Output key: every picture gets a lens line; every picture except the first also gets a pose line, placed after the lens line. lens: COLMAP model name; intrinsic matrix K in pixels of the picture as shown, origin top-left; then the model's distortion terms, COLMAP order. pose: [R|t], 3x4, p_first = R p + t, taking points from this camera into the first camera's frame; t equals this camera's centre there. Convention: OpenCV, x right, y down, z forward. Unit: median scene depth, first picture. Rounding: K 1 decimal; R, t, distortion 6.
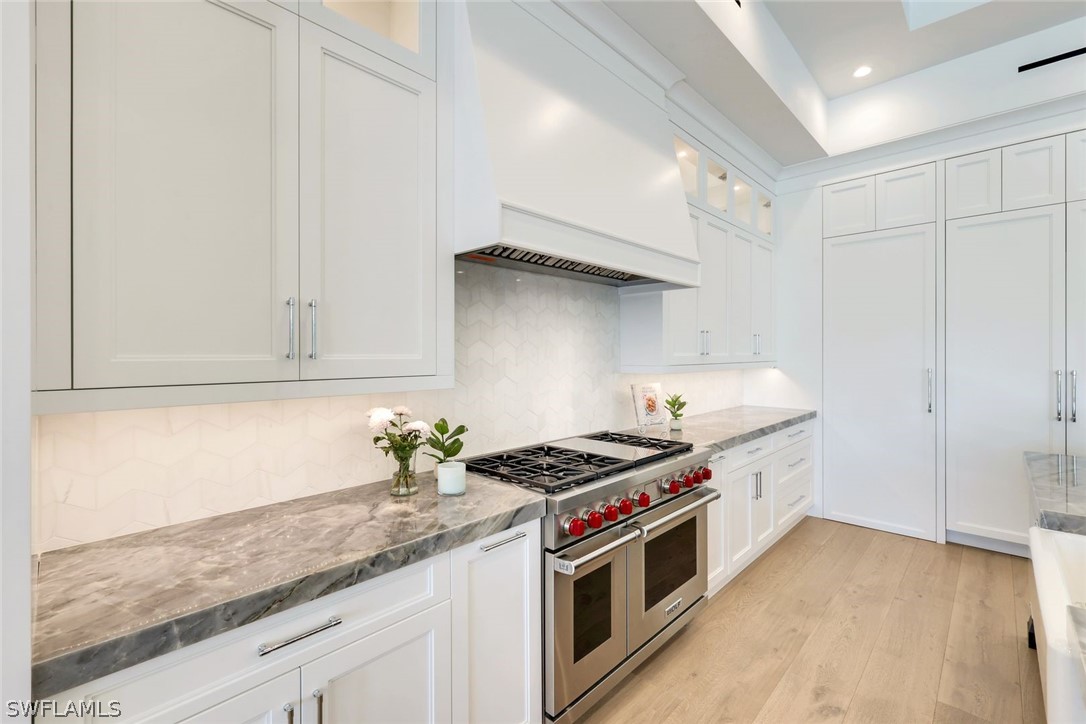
lens RADIAL K [[477.0, 0, 548.6], [0, 477.0, 353.3], [0, 0, 1]] dist [0.004088, 0.000657]
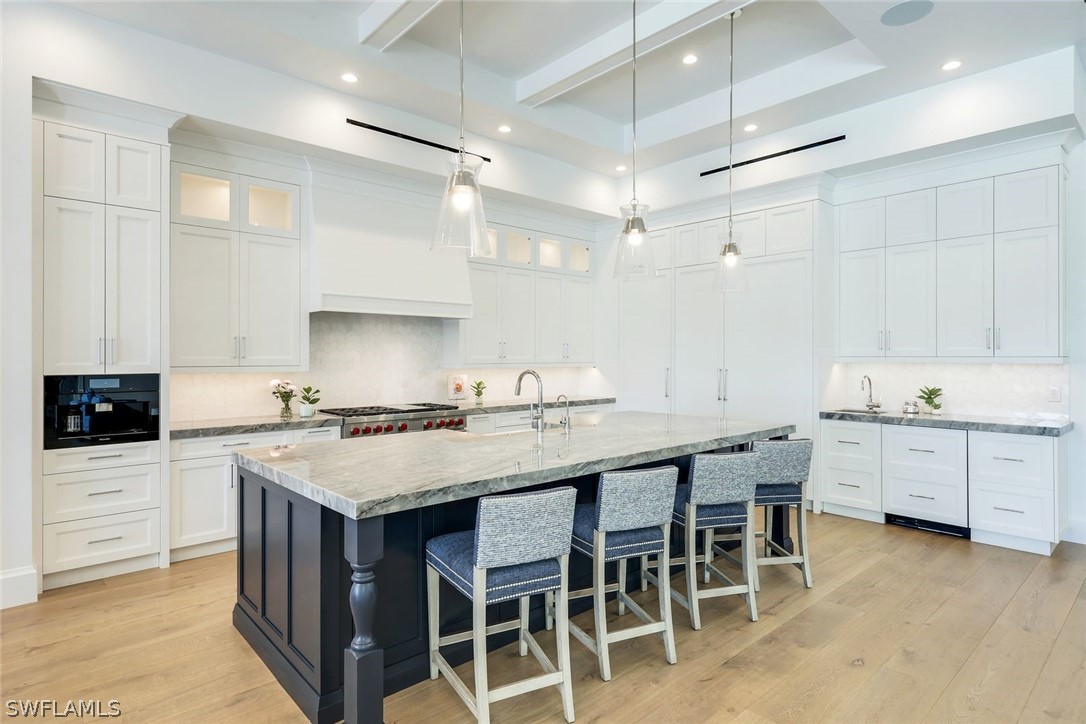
lens RADIAL K [[582.3, 0, 544.8], [0, 582.3, 357.5], [0, 0, 1]] dist [0.004739, 0.001468]
pose [[0.996947, 0.003243, -0.078014, 1.043240], [-0.003014, 0.999991, 0.003053, -0.006142], [0.078023, -0.002809, 0.996948, -1.540508]]
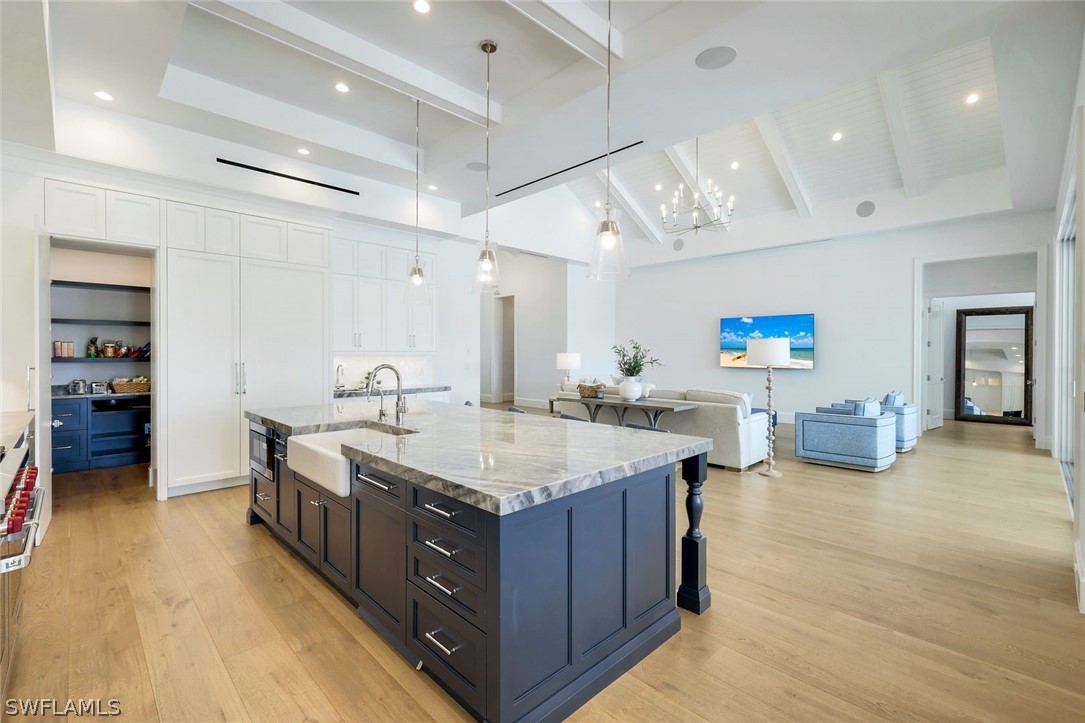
lens RADIAL K [[476.5, 0, 538.1], [0, 476.5, 356.1], [0, 0, 1]] dist [0.004088, 0.000657]
pose [[0.050526, -0.006053, 0.998704, -0.745683], [-0.004726, 0.999969, 0.006300, 0.001635], [-0.998712, -0.005038, 0.050496, -0.112516]]
